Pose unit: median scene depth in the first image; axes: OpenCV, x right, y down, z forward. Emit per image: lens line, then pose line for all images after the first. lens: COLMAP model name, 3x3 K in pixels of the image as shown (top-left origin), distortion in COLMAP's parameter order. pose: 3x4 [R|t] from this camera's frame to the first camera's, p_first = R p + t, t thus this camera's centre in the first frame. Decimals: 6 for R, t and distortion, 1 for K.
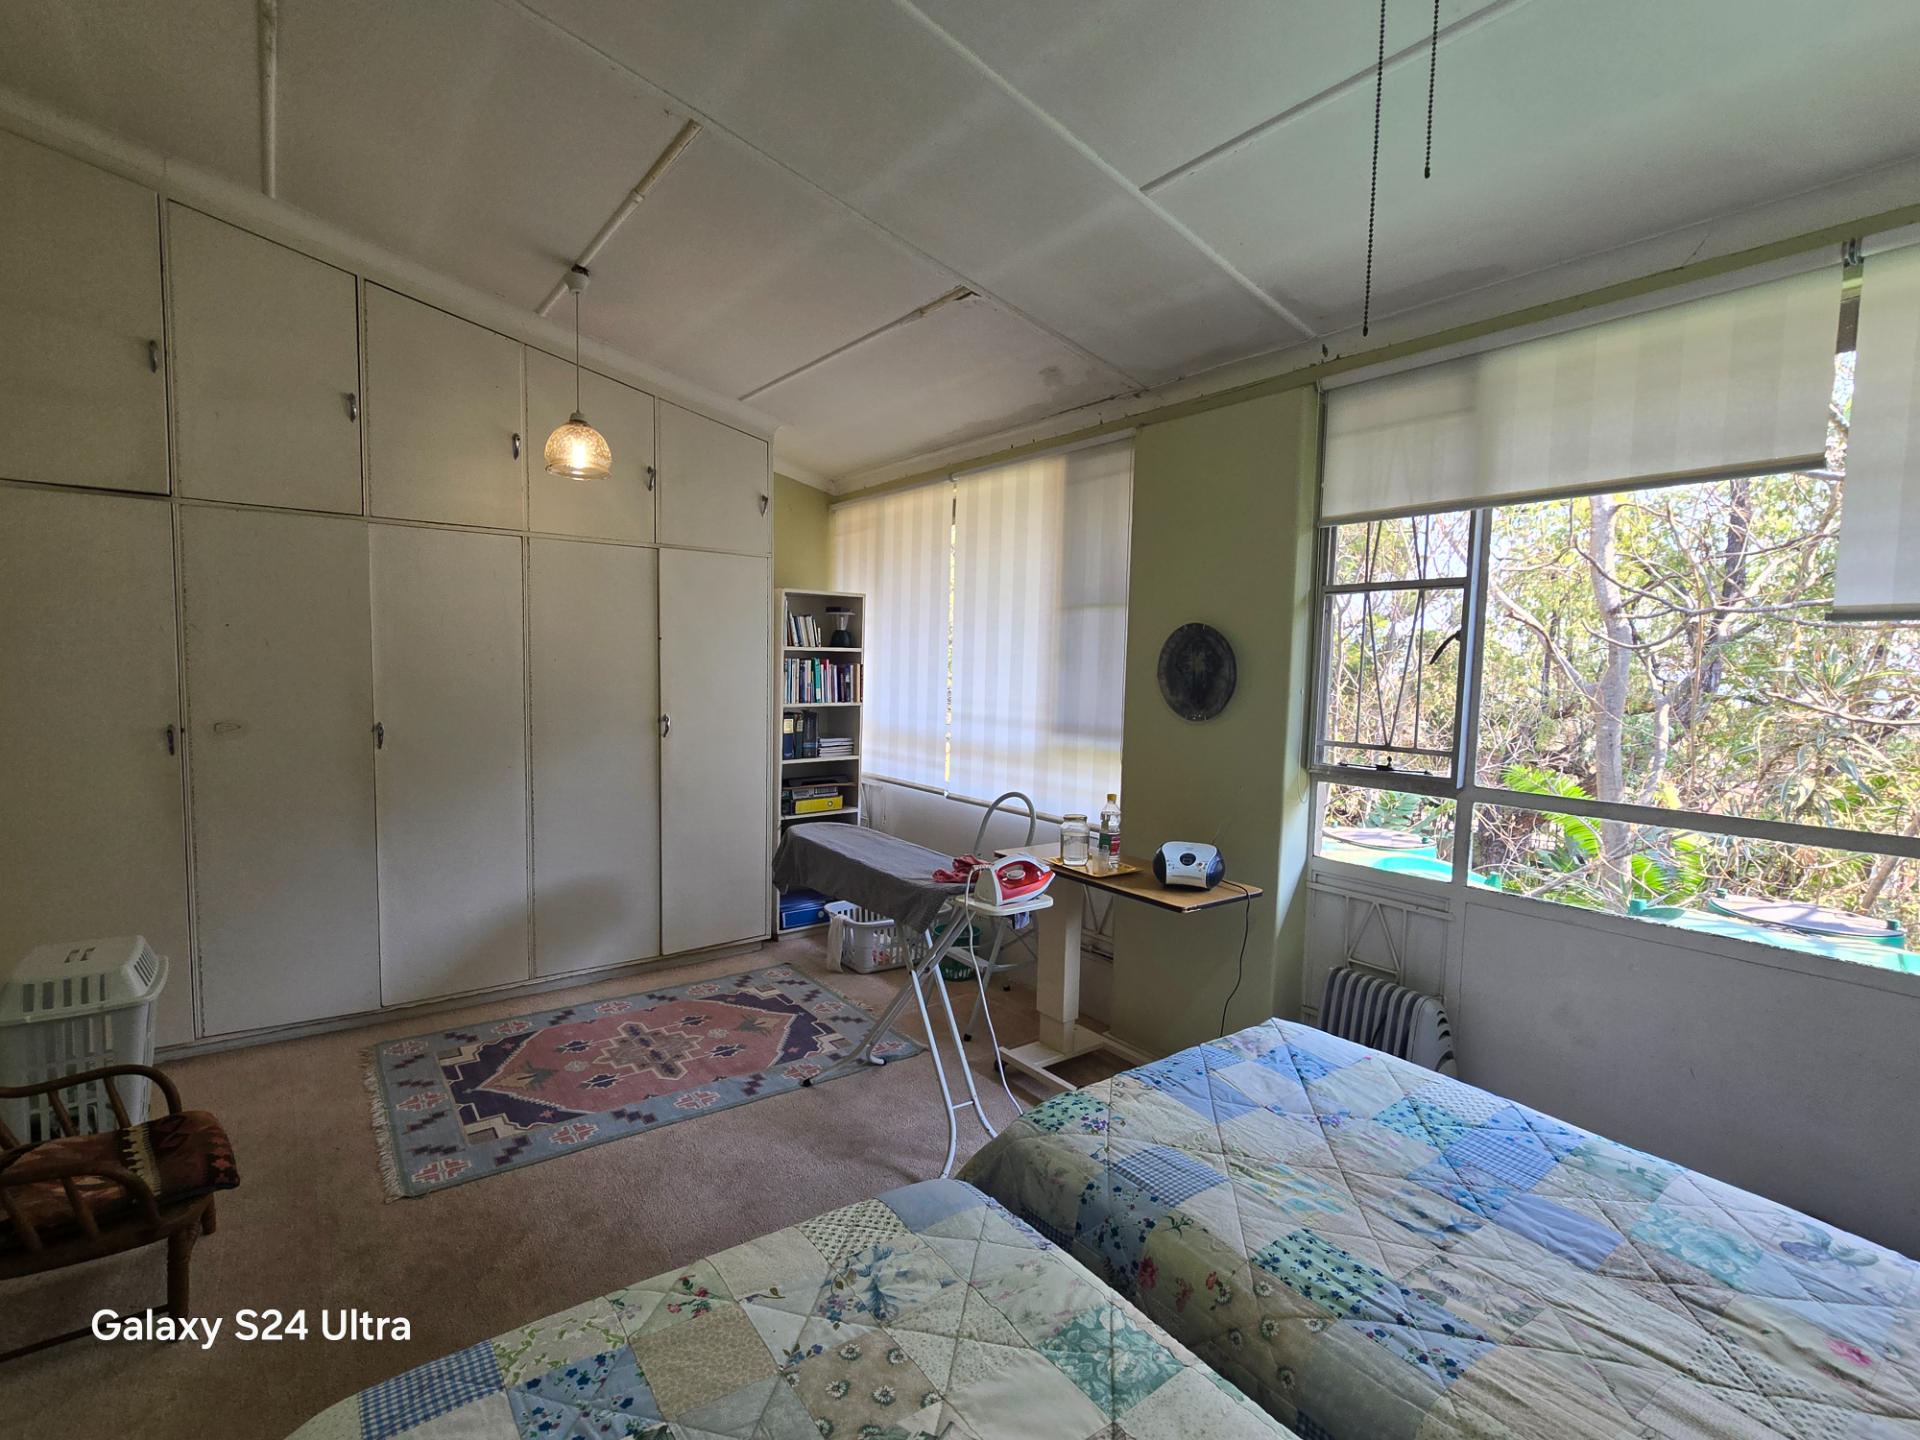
lens RADIAL K [[897.5, 0, 952.8], [0, 897.5, 736.5], [0, 0, 1]] dist [-0.003127, 0.000496]
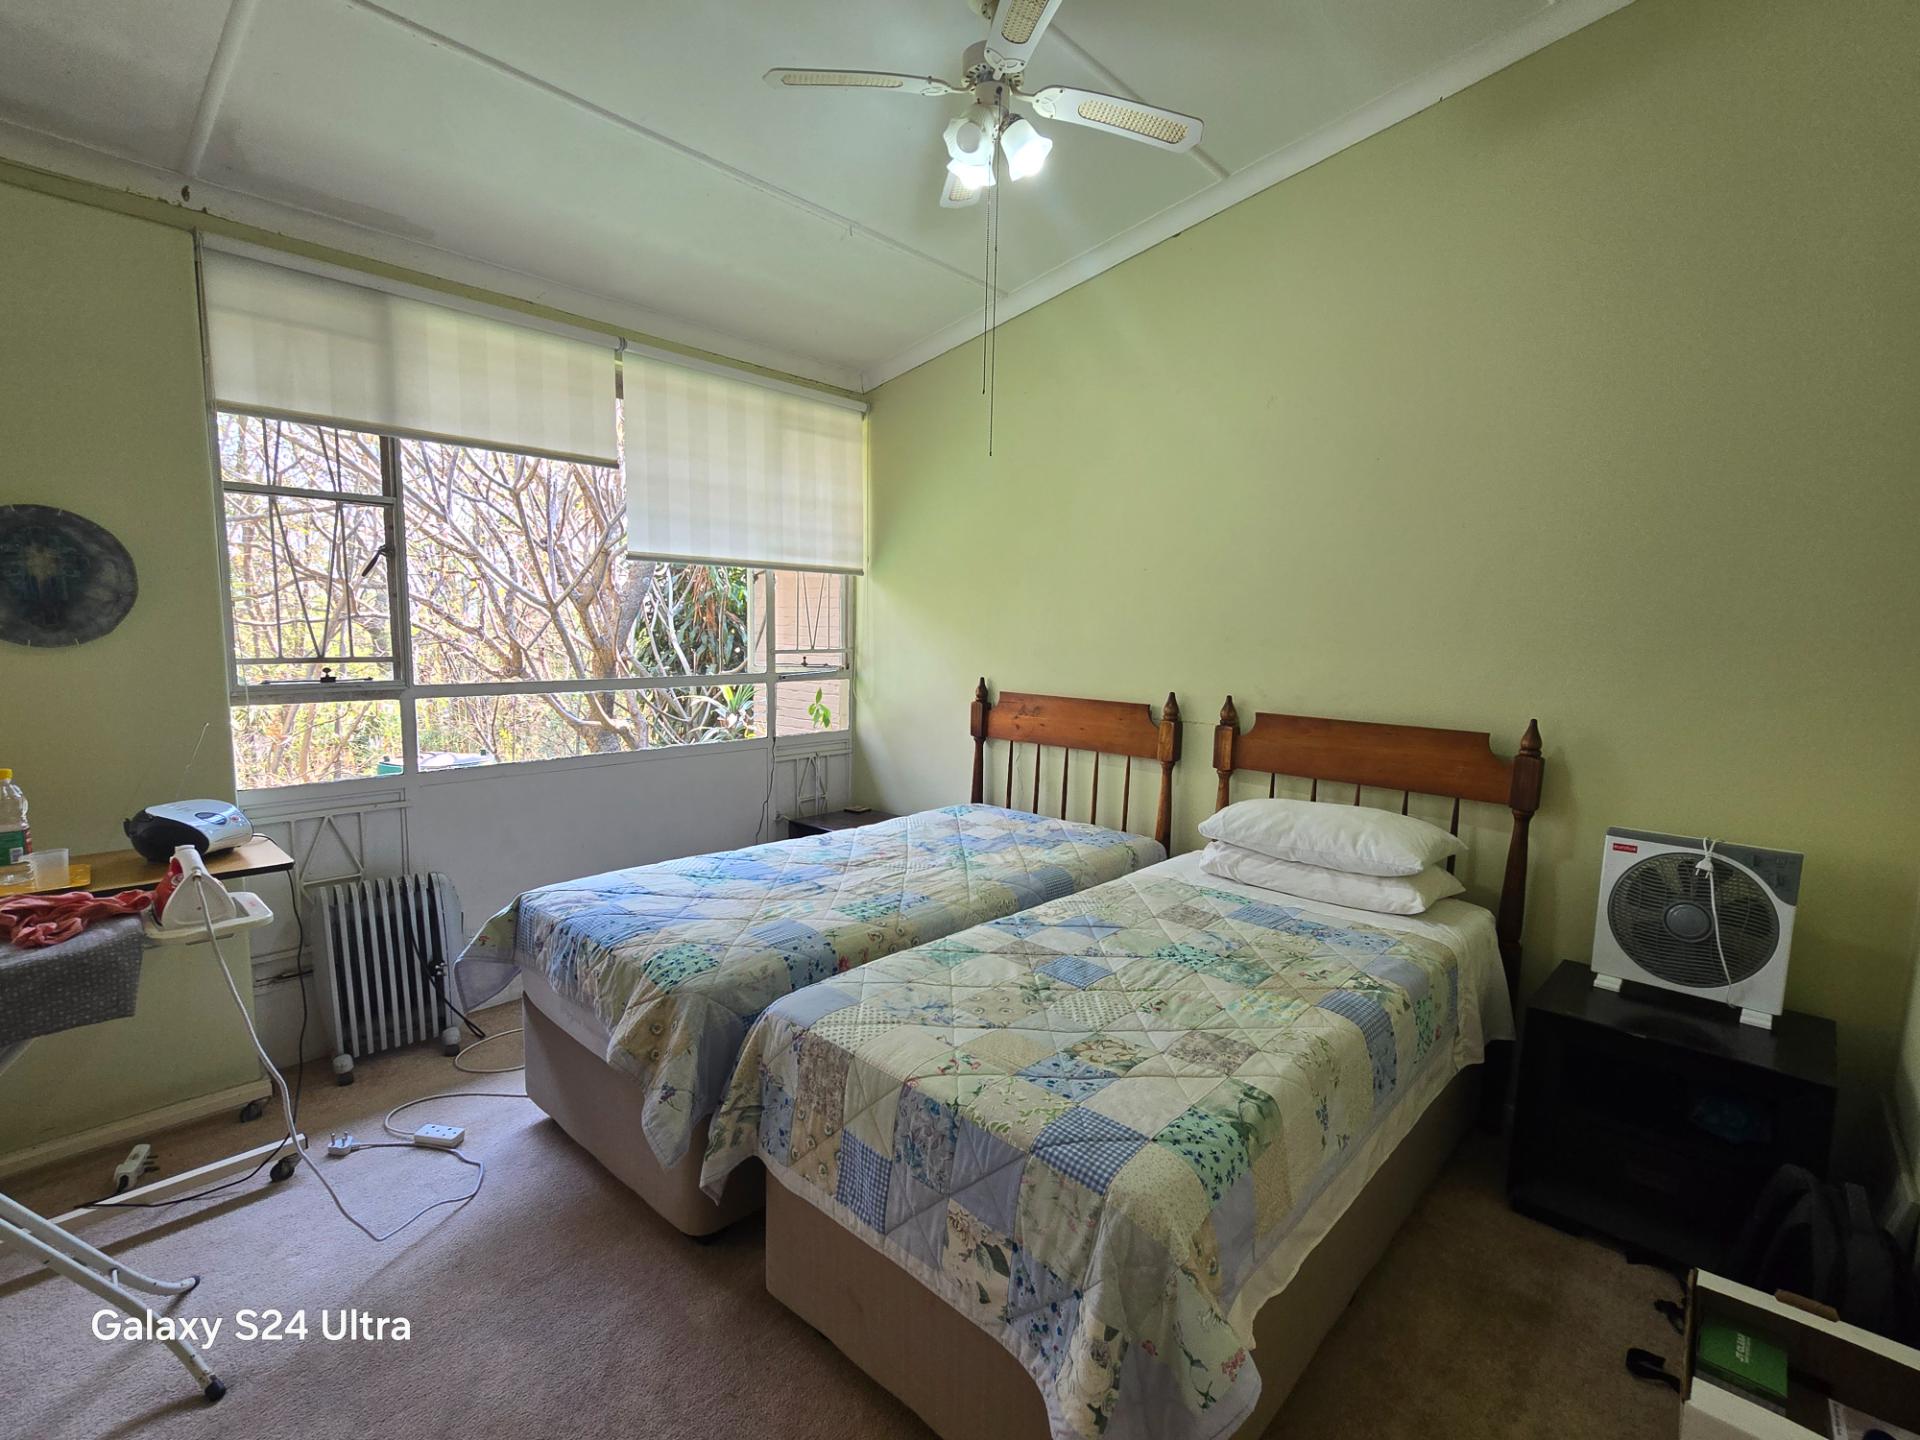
lens RADIAL K [[897.5, 0, 950.7], [0, 897.5, 737.0], [0, 0, 1]] dist [-0.003127, 0.000496]
pose [[-0.188233, -0.154595, 0.969881, -0.569328], [0.050866, 0.984674, 0.166825, -0.030412], [-0.980806, 0.080736, -0.177484, 0.455199]]
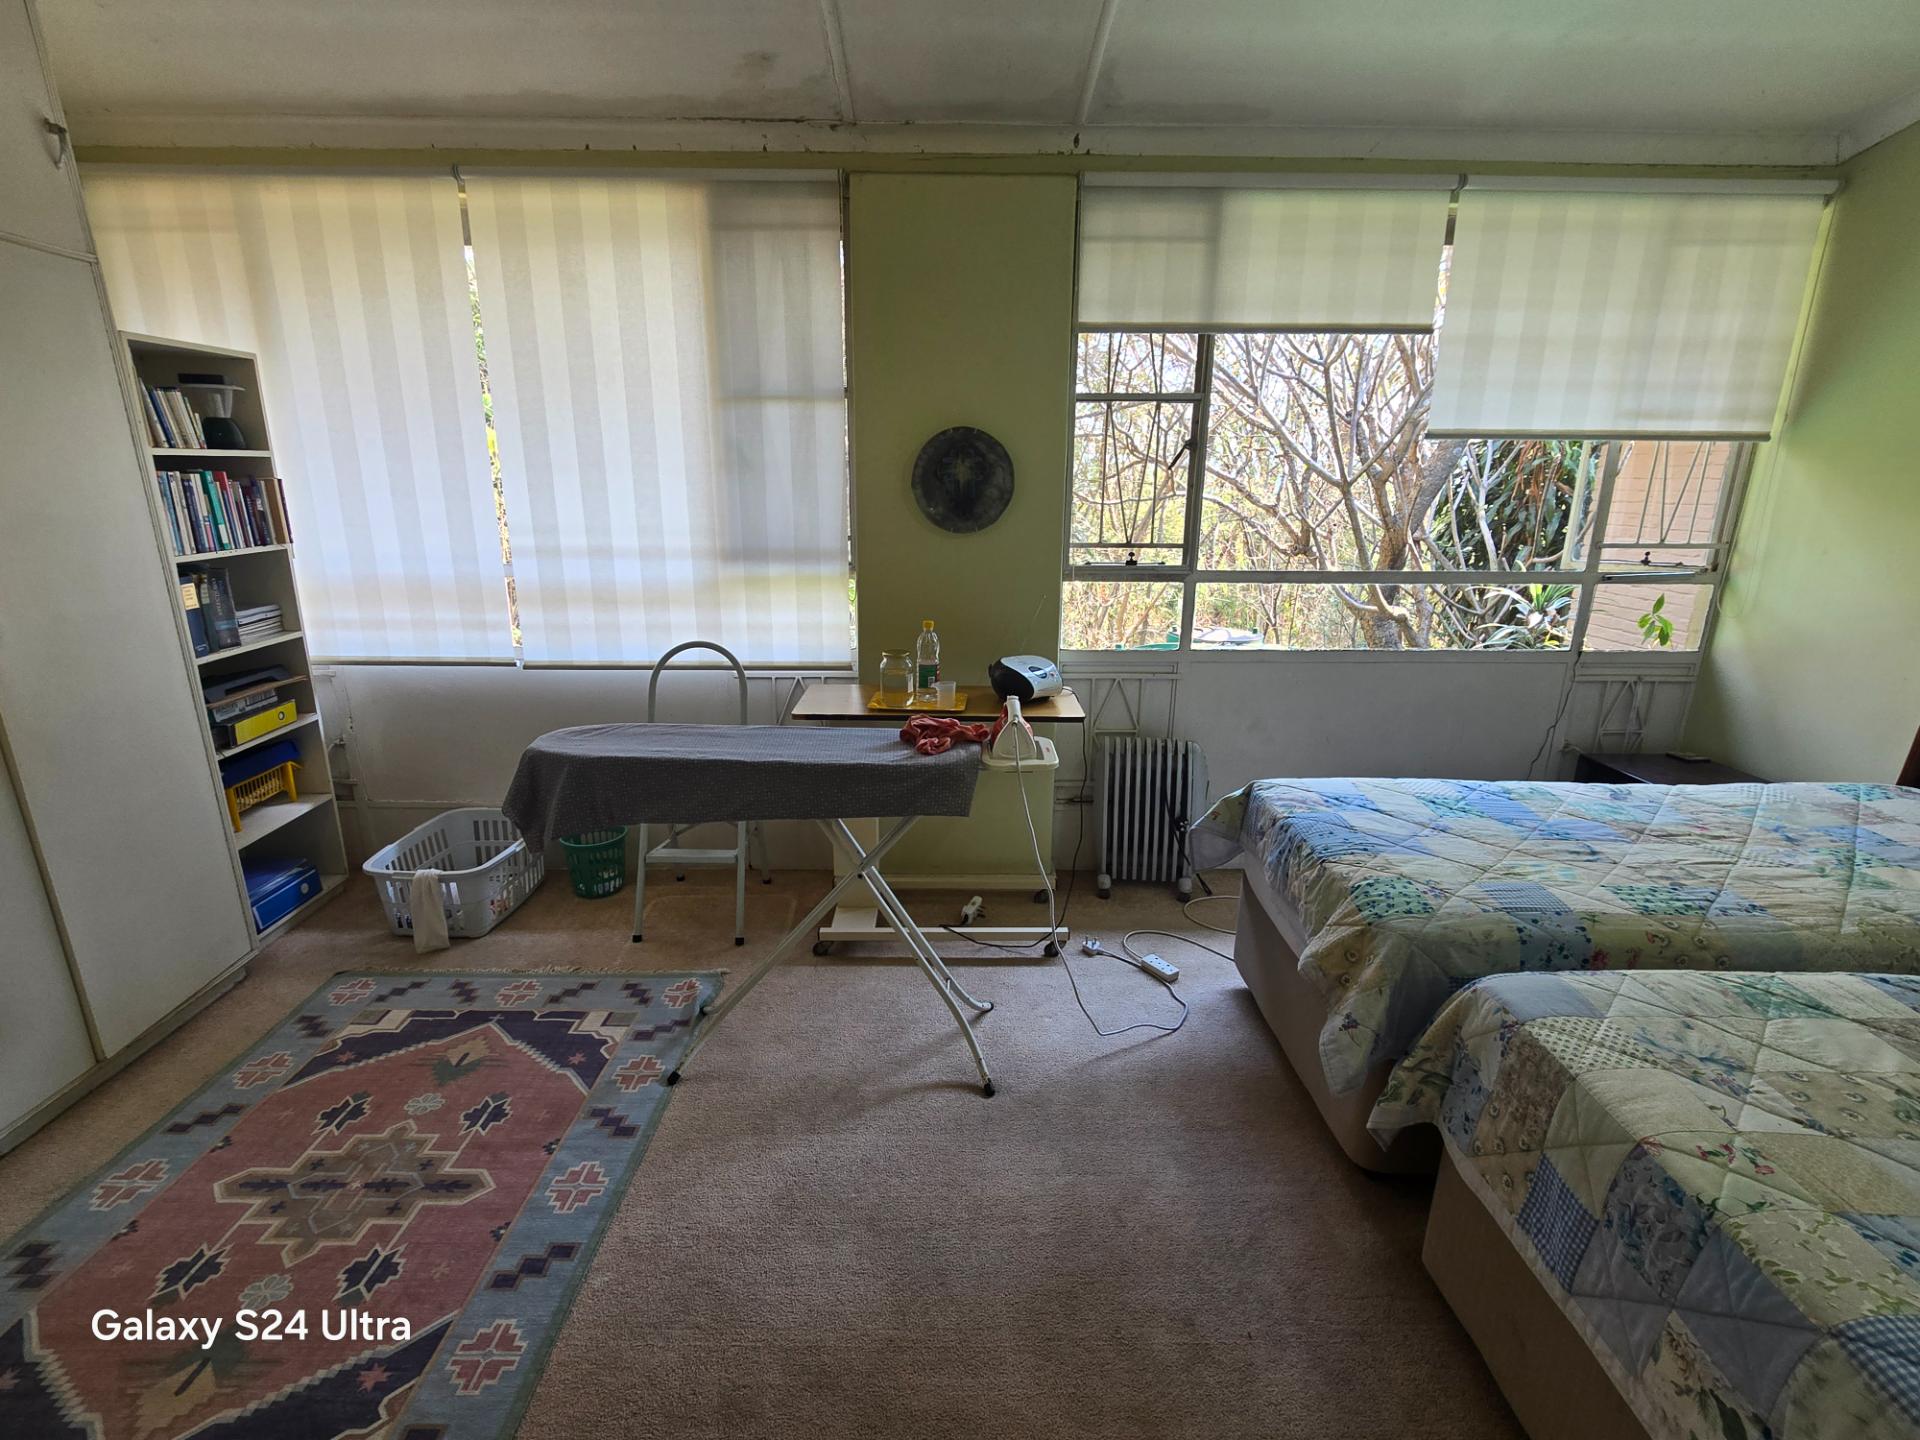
lens RADIAL K [[897.5, 0, 954.7], [0, 897.5, 737.6], [0, 0, 1]] dist [-0.003127, 0.000496]
pose [[0.592263, -0.245153, 0.767544, -0.544850], [0.073163, 0.965017, 0.251771, -0.050536], [-0.802416, -0.092958, 0.589481, 0.433459]]
